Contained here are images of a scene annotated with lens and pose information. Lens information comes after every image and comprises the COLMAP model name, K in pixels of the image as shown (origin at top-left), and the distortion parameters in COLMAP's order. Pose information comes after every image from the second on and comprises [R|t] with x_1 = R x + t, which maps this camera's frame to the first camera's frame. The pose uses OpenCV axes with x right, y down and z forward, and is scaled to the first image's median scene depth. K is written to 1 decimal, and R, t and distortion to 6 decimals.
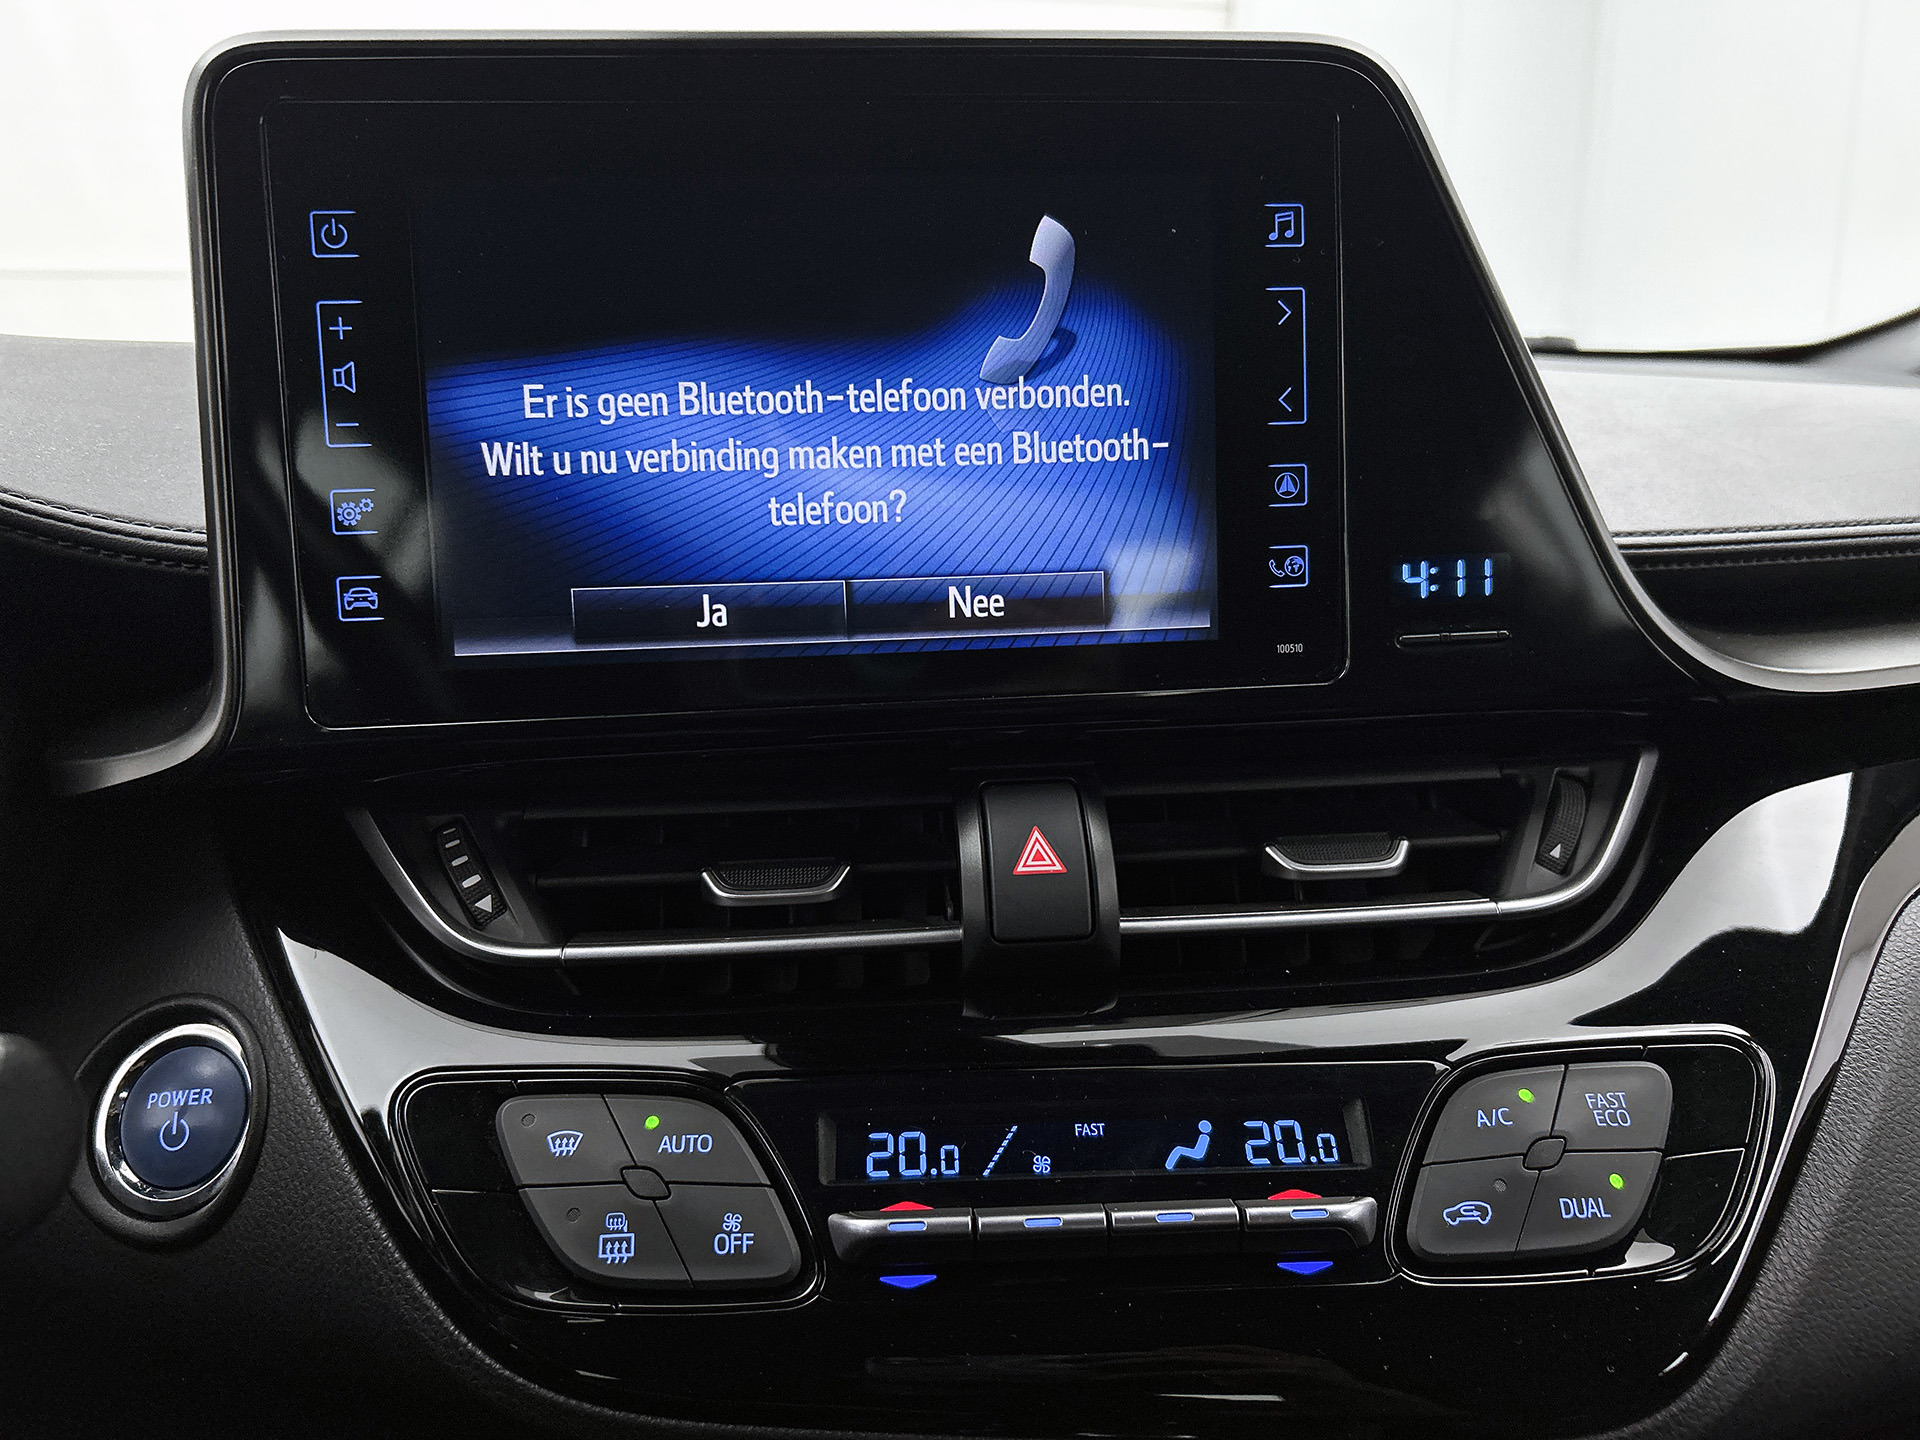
lens RADIAL K [[1505.5, 0, 958.2], [0, 1505.5, 715.5], [0, 0, 1]] dist [0.008543, -0.010991]
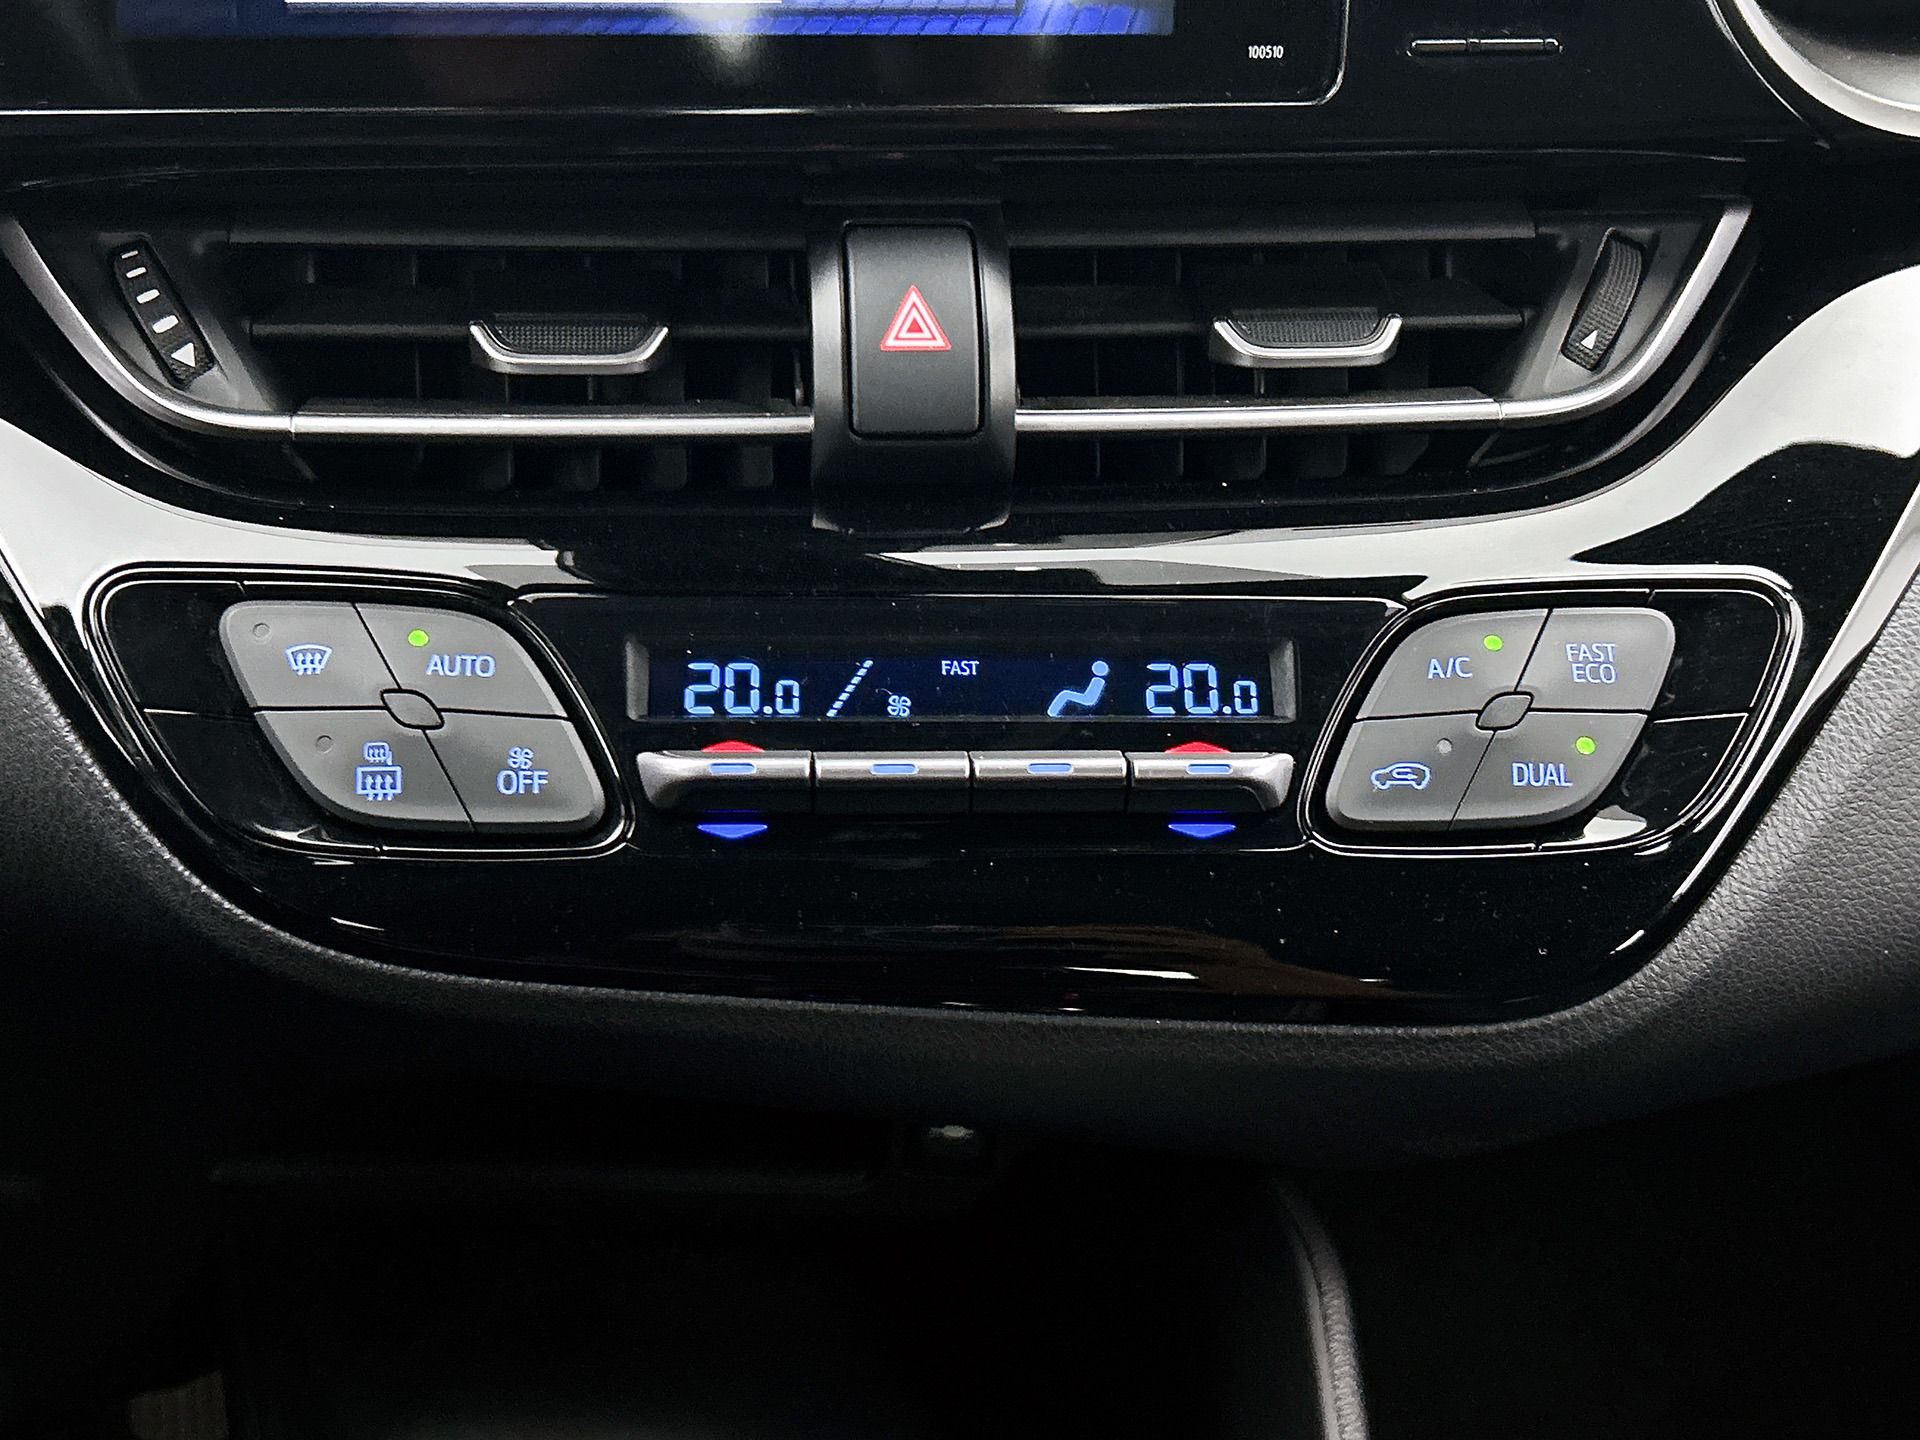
lens RADIAL K [[2324.8, 0, 946.1], [0, 2324.8, 722.8], [0, 0, 1]] dist [0.228544, -0.865633]
pose [[0.998516, 0.032243, 0.043893, 0.025197], [-0.043103, 0.960478, 0.274998, -0.044207], [-0.033292, -0.276482, 0.960442, -0.225332]]
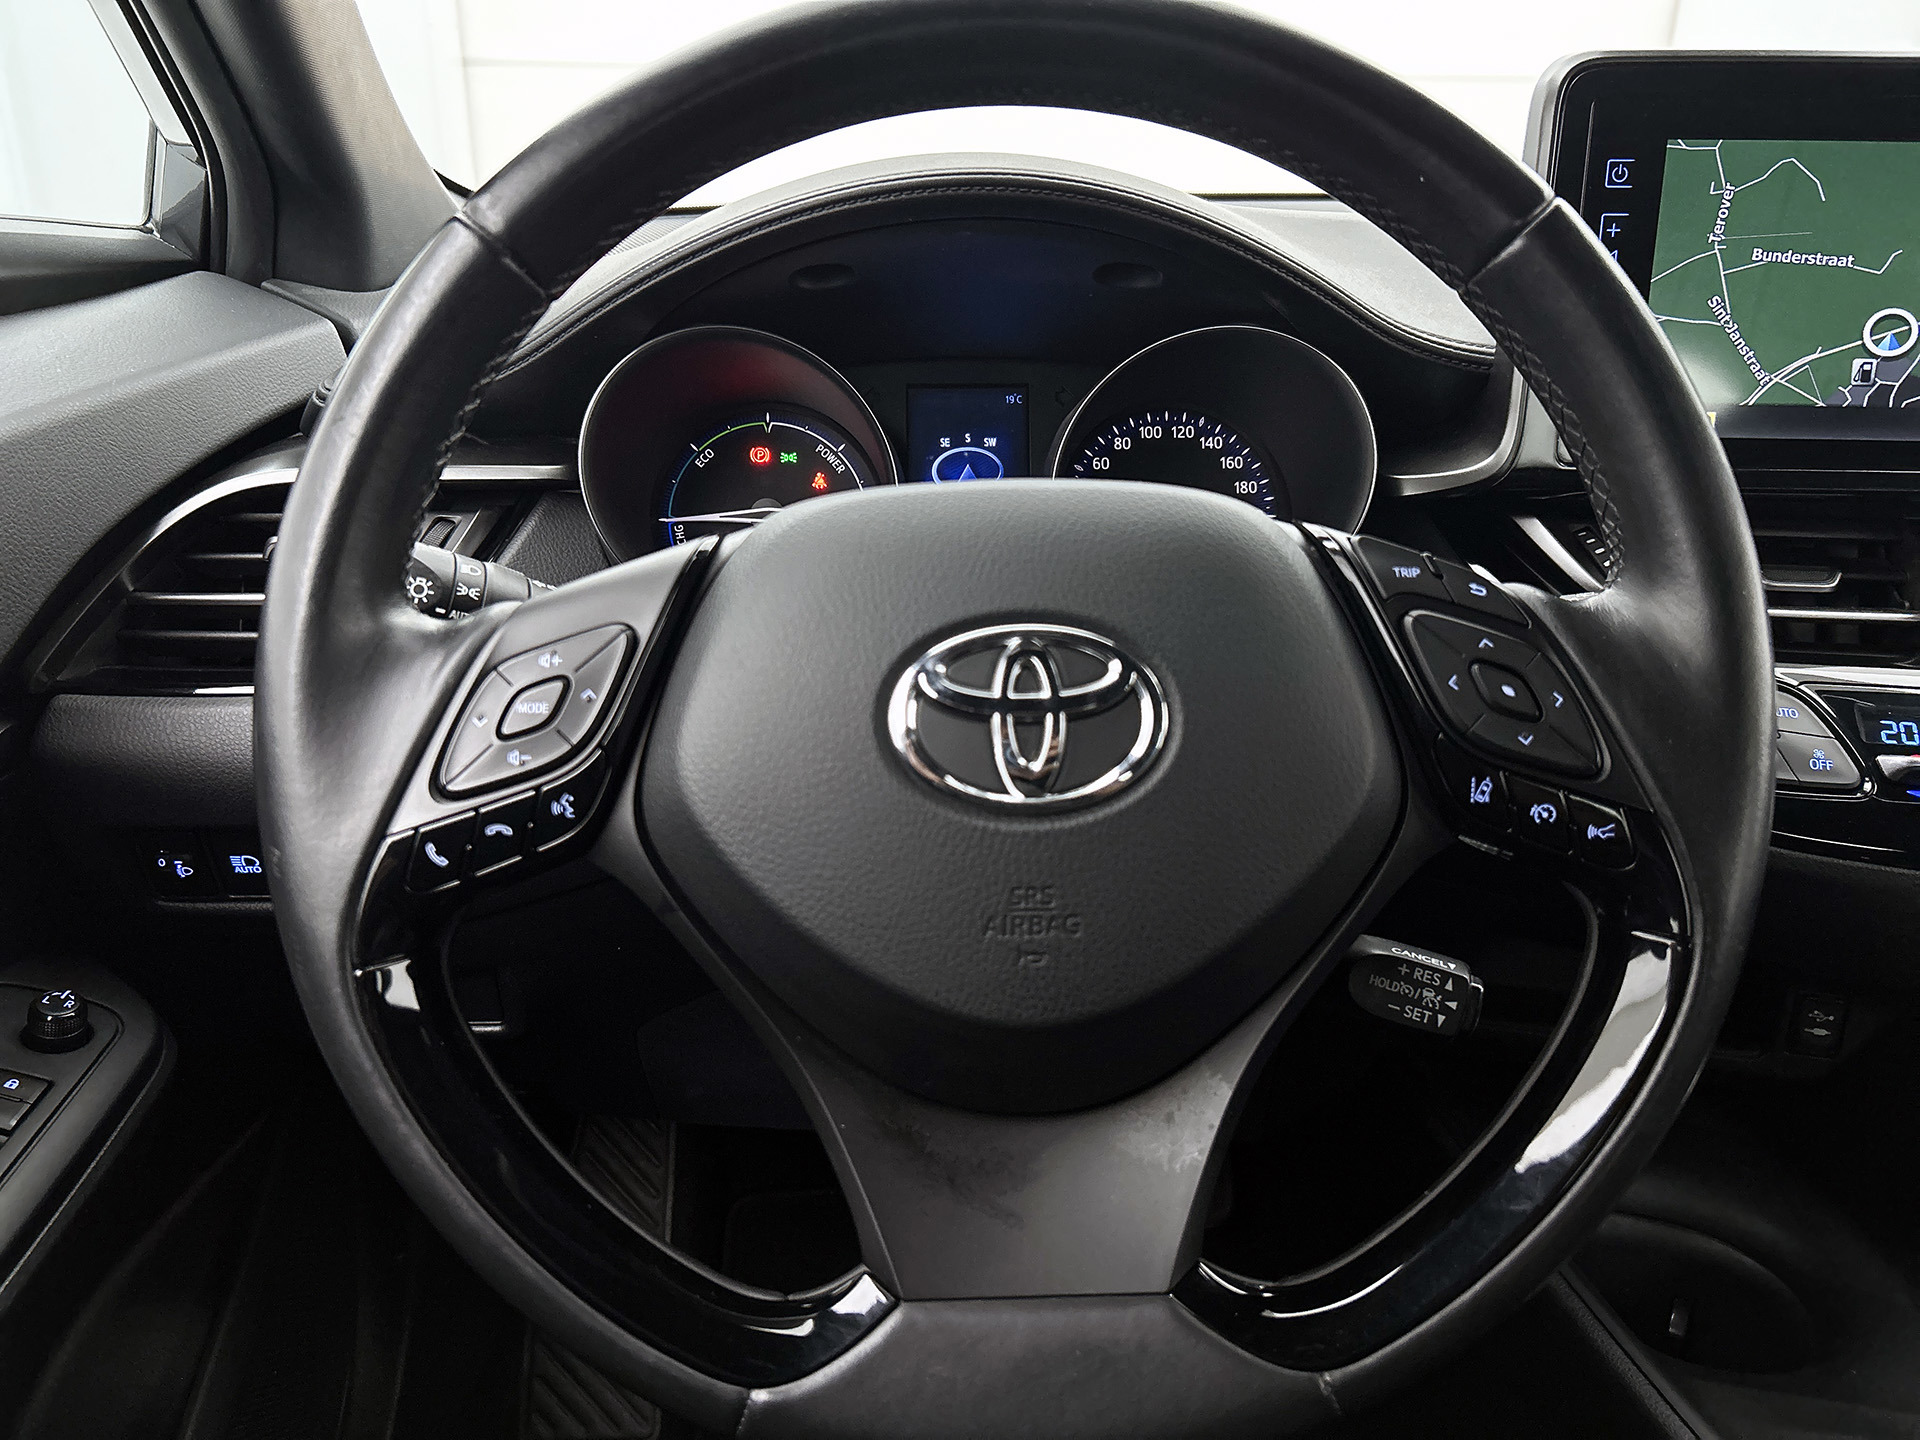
lens RADIAL K [[1480.9, 0, 966.6], [0, 1480.9, 709.4], [0, 0, 1]] dist [0.085722, -0.086979]
pose [[0.982392, 0.088922, -0.164311, -0.805493], [-0.066532, 0.988324, 0.137076, 0.096851], [0.174581, -0.123730, 0.976838, -0.876691]]
